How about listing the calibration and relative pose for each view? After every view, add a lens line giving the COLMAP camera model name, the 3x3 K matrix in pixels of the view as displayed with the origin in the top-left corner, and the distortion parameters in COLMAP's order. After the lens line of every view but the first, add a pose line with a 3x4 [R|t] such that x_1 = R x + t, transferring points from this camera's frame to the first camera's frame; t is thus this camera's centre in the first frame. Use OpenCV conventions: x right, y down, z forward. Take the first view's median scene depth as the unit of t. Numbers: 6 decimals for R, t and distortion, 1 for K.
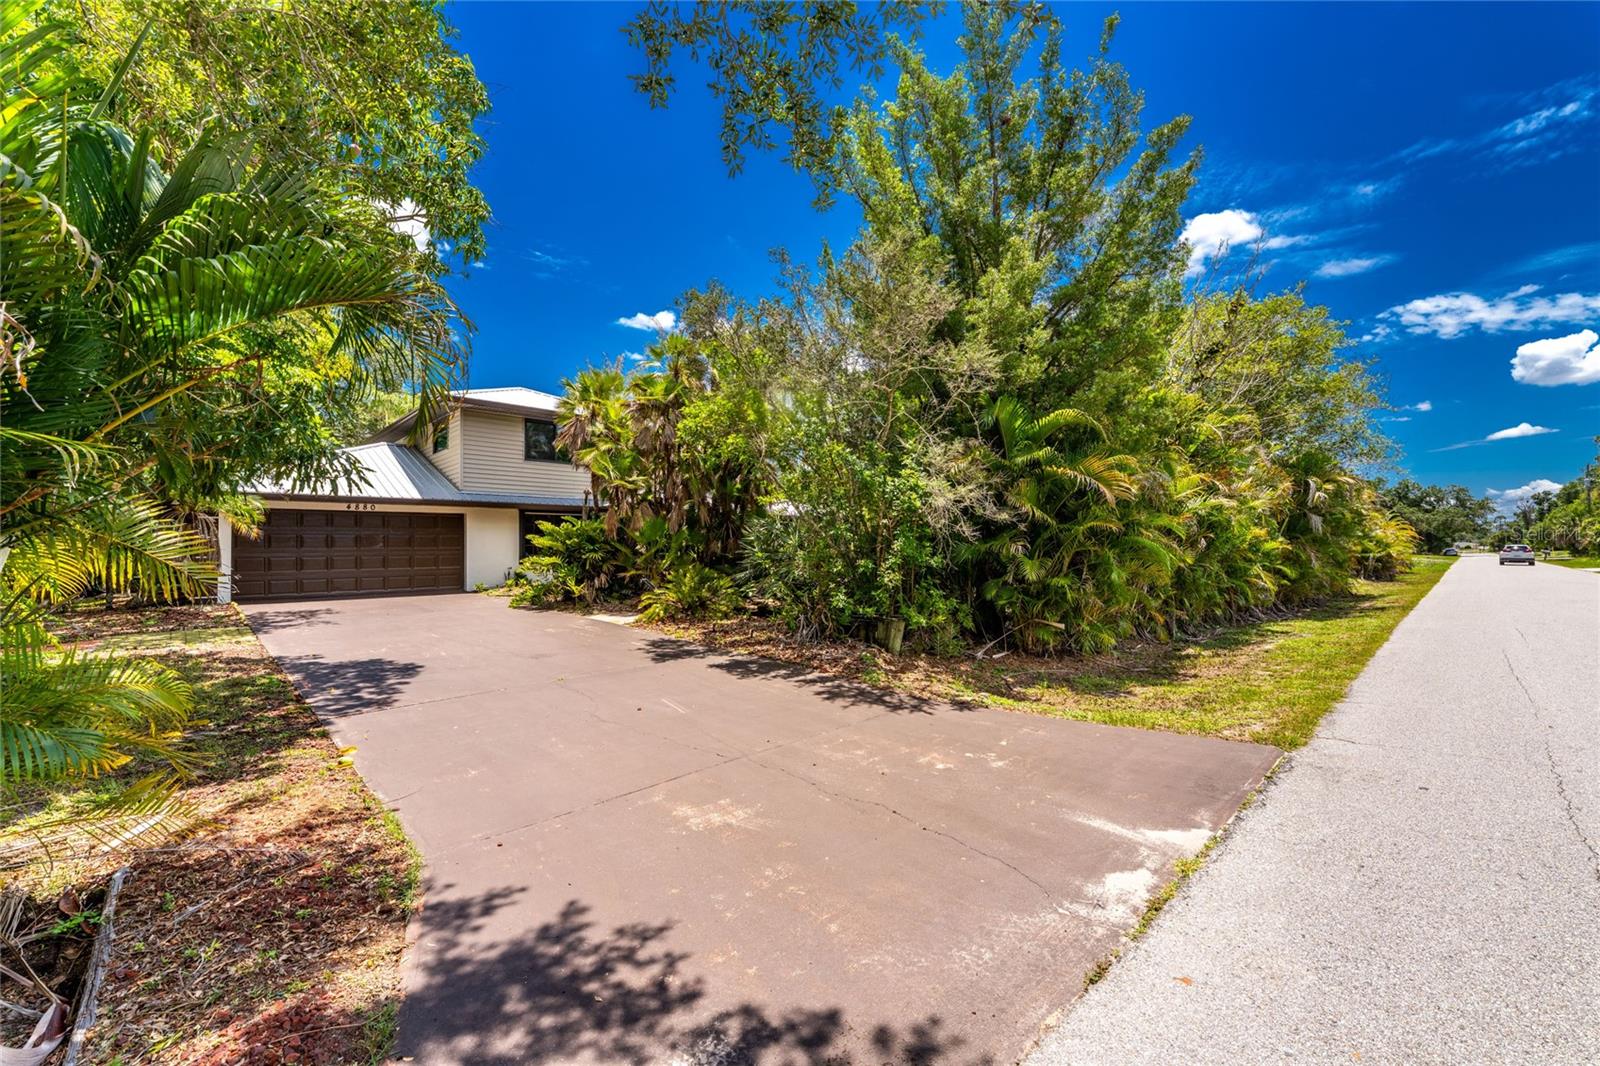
lens RADIAL K [[671.9, 0, 800.0], [0, 671.9, 533.0], [0, 0, 1]] dist [0.000468, -0.000015]
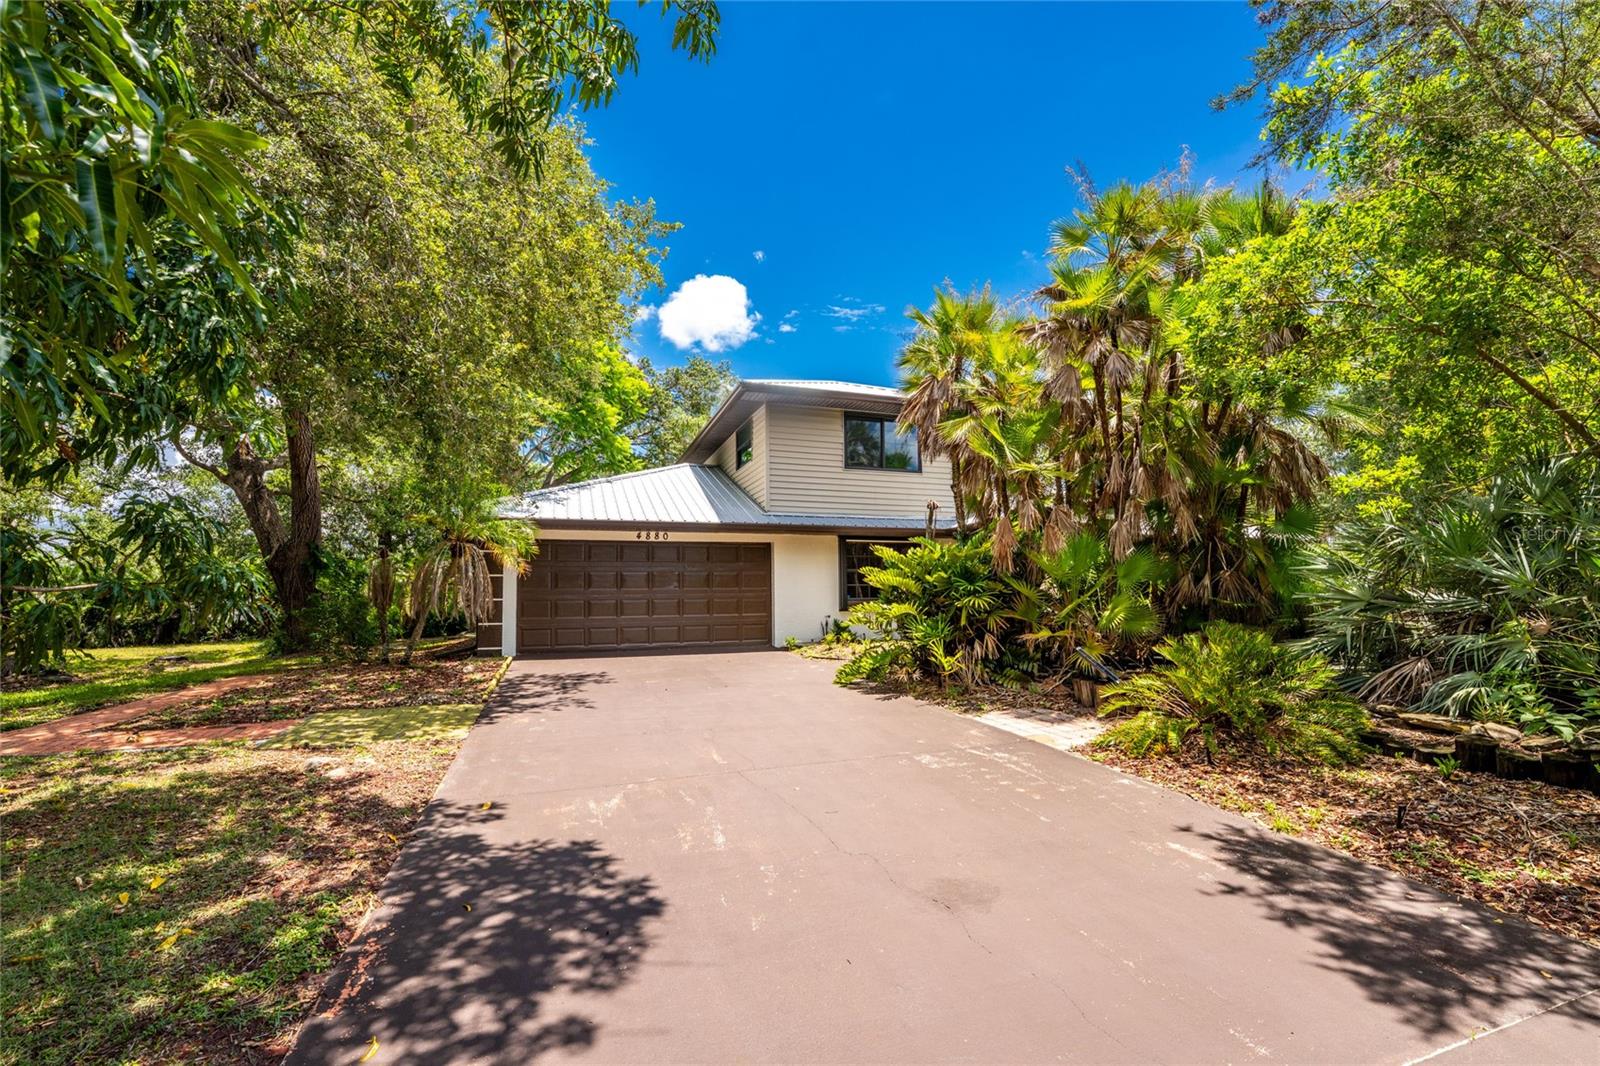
lens RADIAL K [[669.6, 0, 808.5], [0, 669.6, 560.9], [0, 0, 1]] dist [-0.021420, 0.000145]
pose [[0.914677, -0.016951, -0.403831, -0.178786], [0.009345, 0.999740, -0.020800, 0.008319], [0.404079, 0.015251, 0.914597, 0.372178]]
